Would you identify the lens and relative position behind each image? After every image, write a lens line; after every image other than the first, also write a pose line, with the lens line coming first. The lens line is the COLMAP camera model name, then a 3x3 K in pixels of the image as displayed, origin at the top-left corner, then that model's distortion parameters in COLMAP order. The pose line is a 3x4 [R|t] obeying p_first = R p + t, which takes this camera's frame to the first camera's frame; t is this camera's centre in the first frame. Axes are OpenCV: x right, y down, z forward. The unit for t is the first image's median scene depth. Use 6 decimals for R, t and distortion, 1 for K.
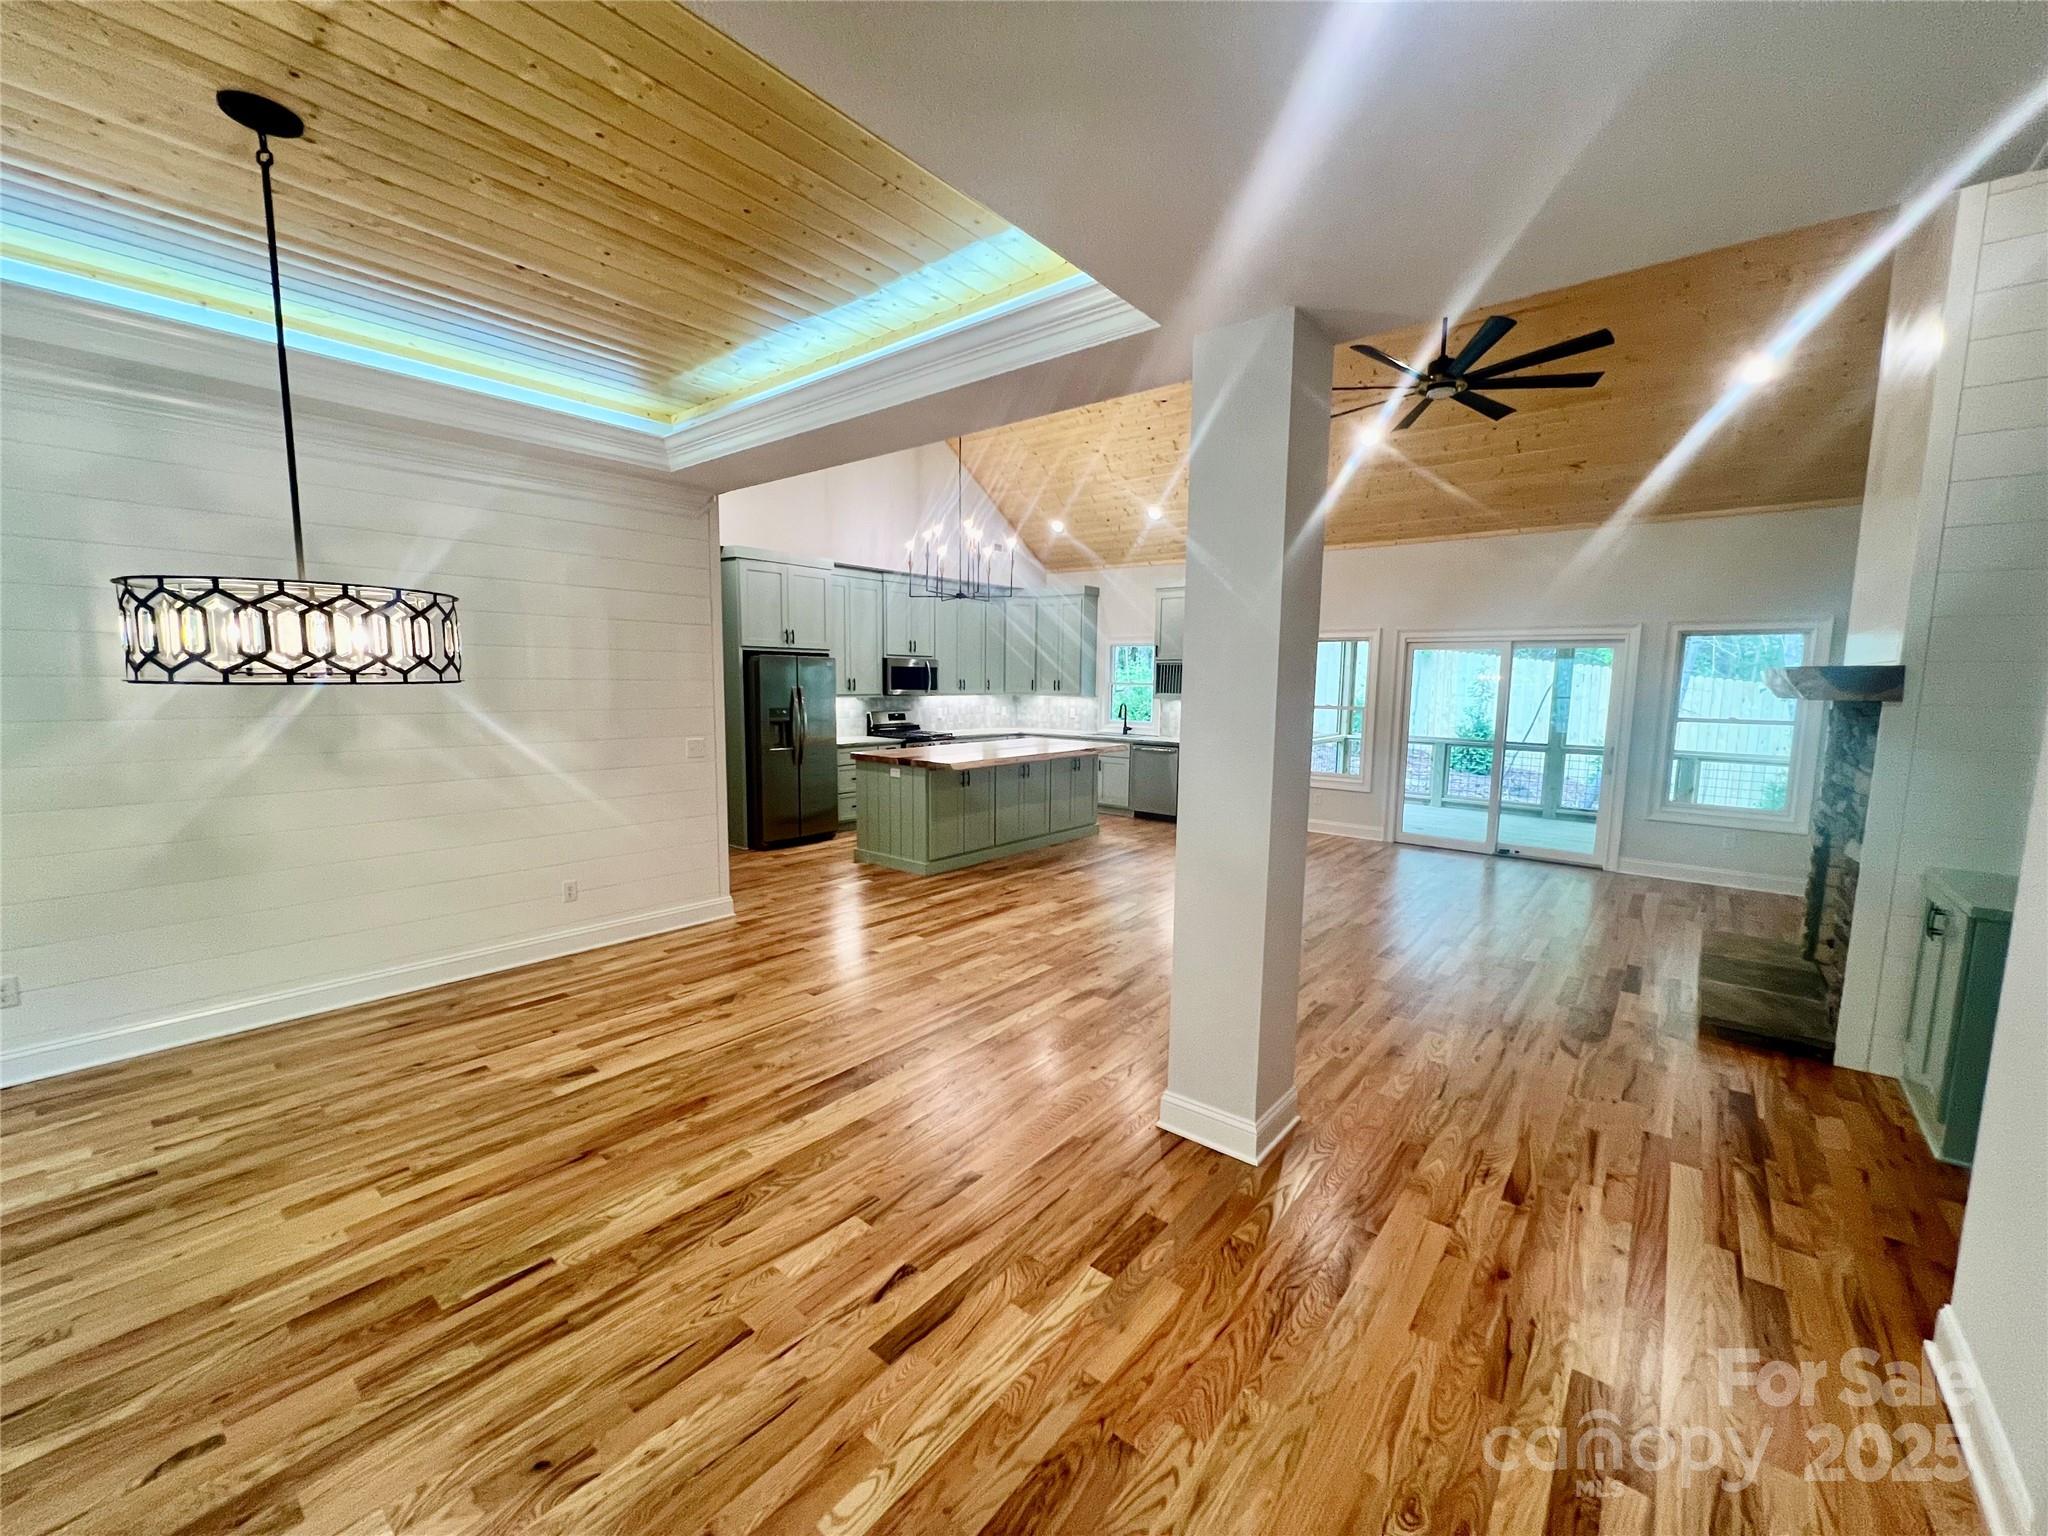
lens RADIAL K [[818.4, 0, 1026.3], [0, 818.4, 772.2], [0, 0, 1]] dist [-0.001575, 0.000390]
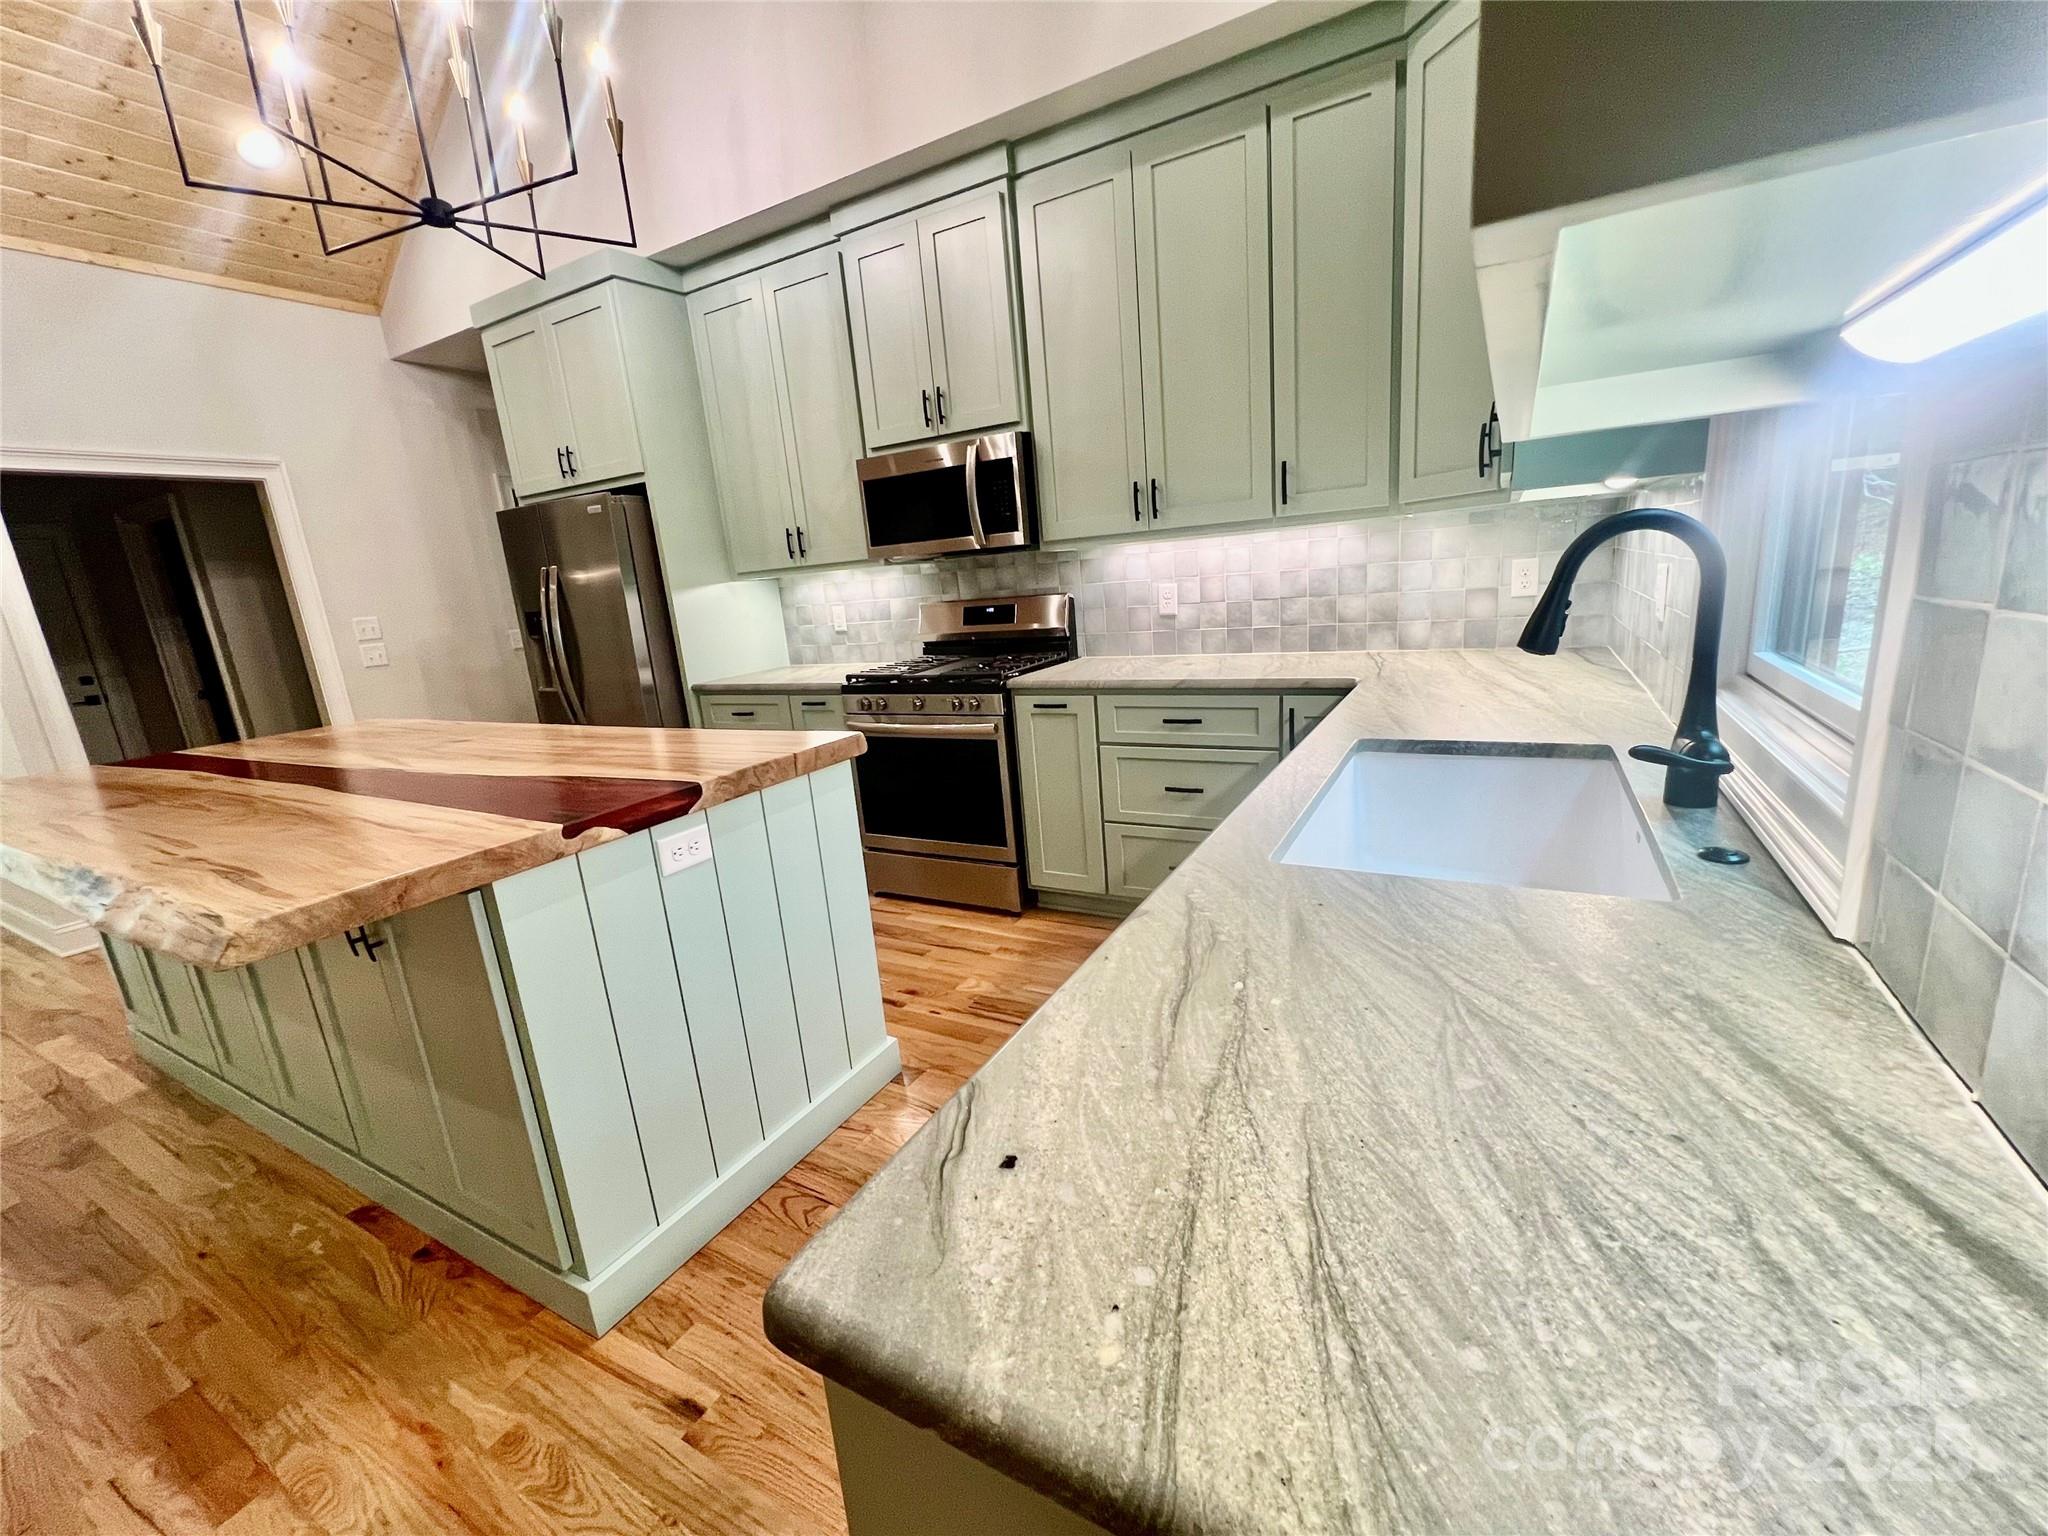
lens RADIAL K [[837.0, 0, 1027.7], [0, 837.0, 771.1], [0, 0, 1]] dist [-0.001282, -0.000048]
pose [[0.179060, 0.205788, -0.962075, 0.839297], [-0.030396, 0.978570, 0.203659, -0.281967], [0.983368, -0.007224, 0.181478, 3.518742]]
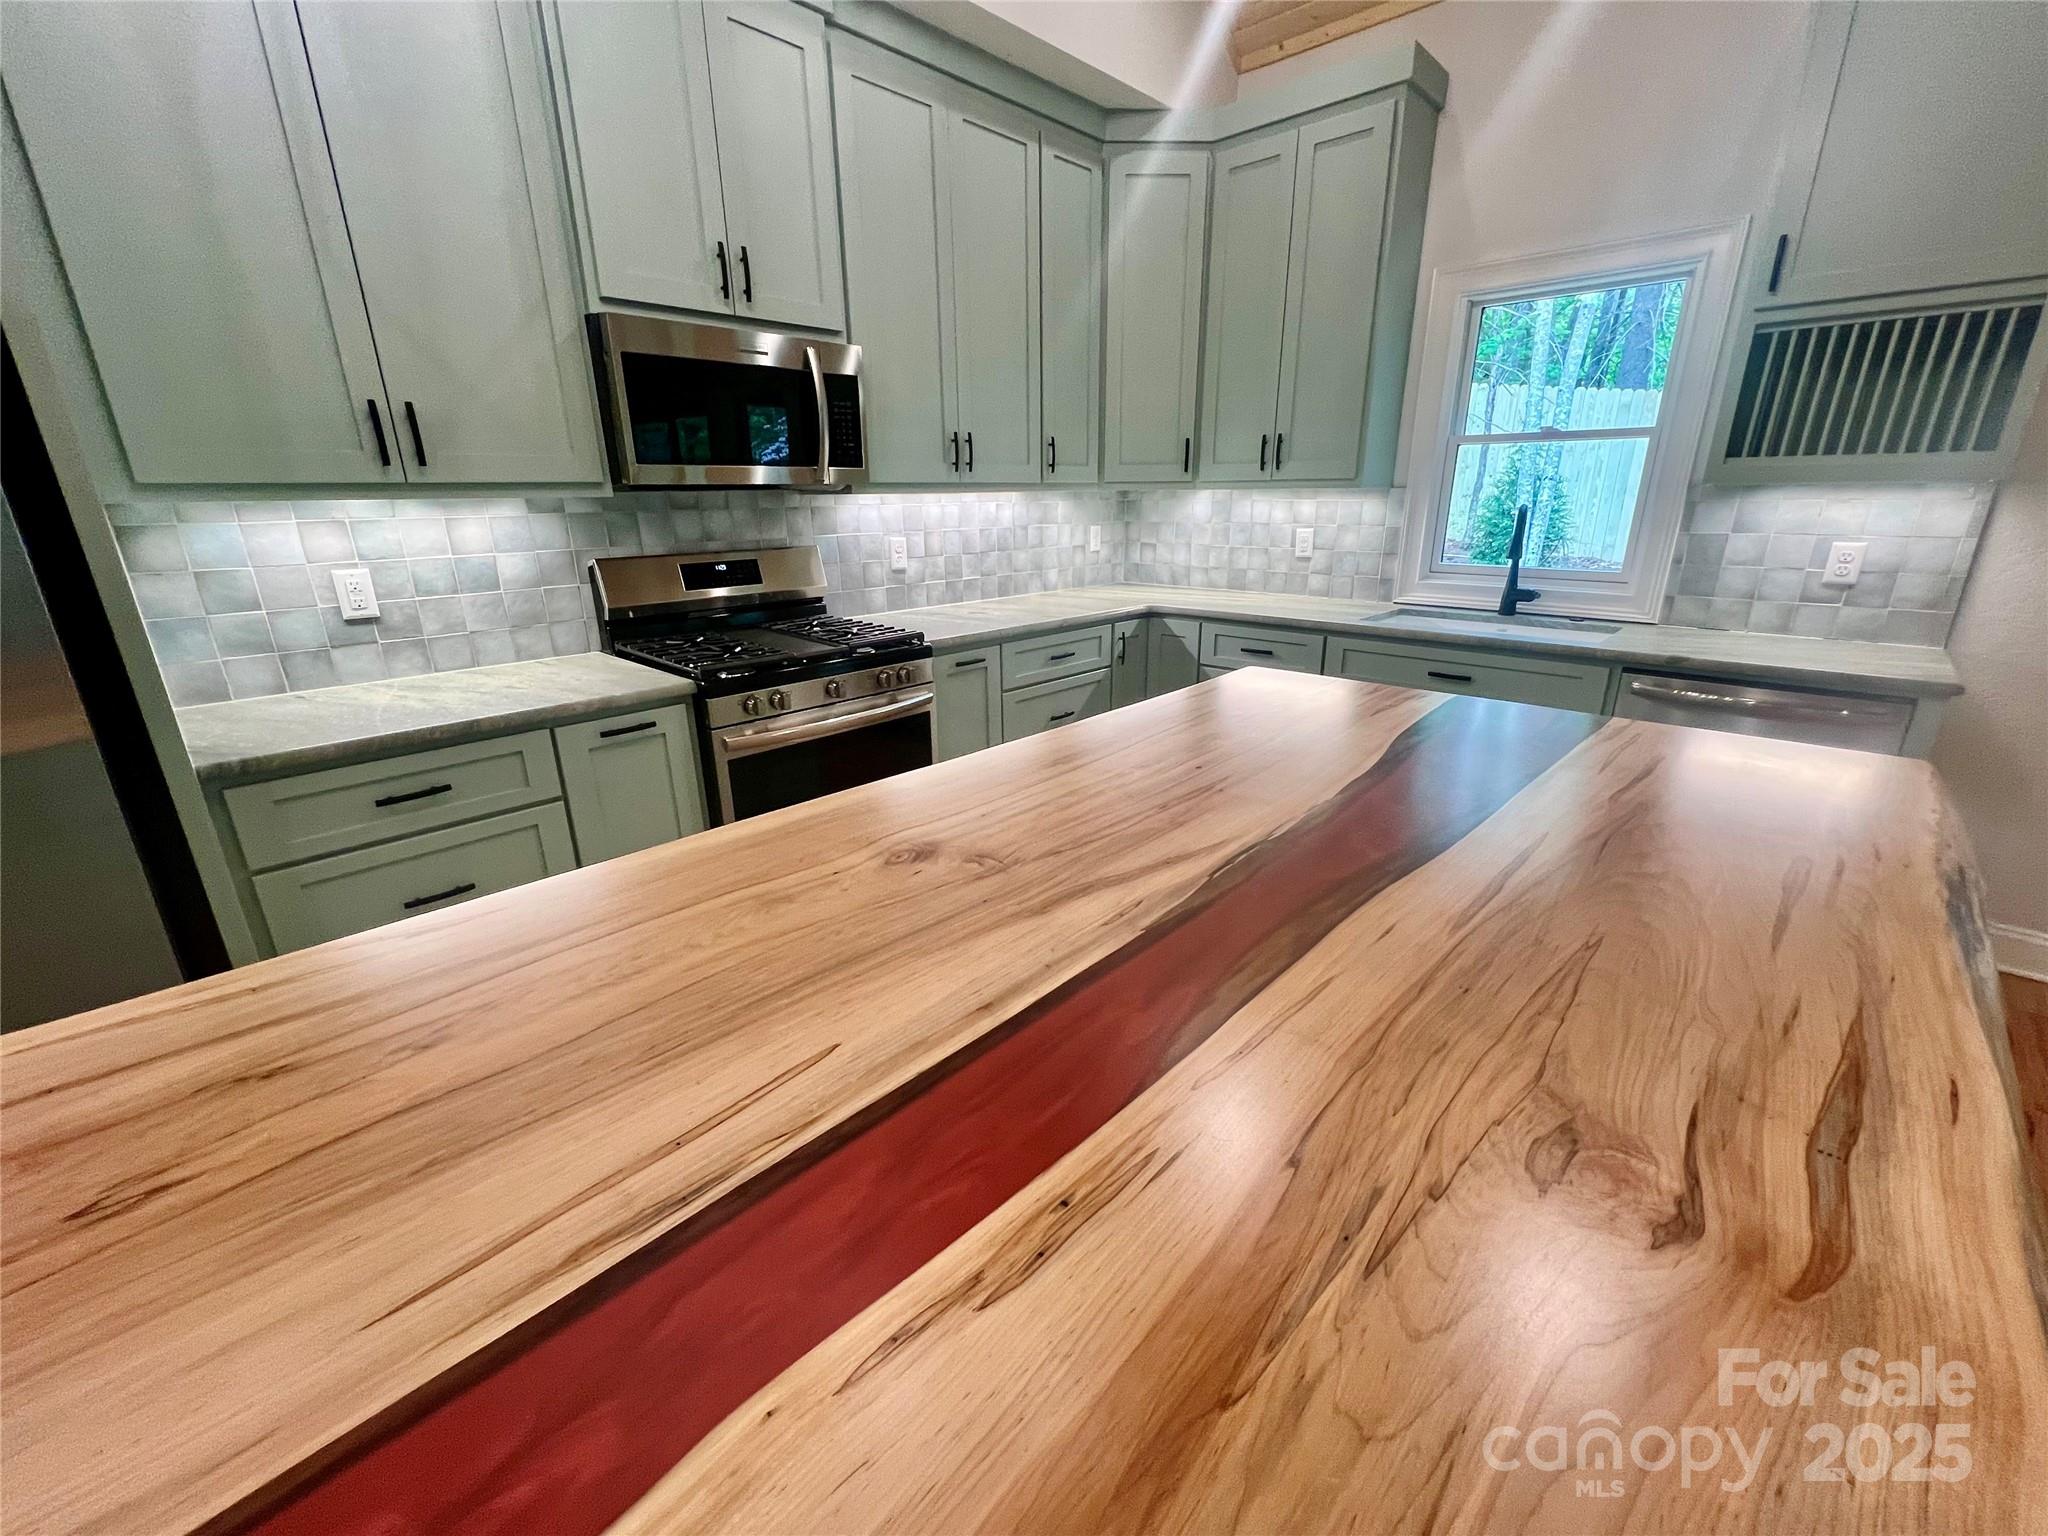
lens RADIAL K [[837.0, 0, 1027.7], [0, 837.0, 771.1], [0, 0, 1]] dist [-0.001282, -0.000048]
pose [[0.997274, 0.000782, -0.073778, -0.129295], [0.014227, 0.979140, 0.202686, -0.215722], [0.072398, -0.203184, 0.976460, 2.667217]]
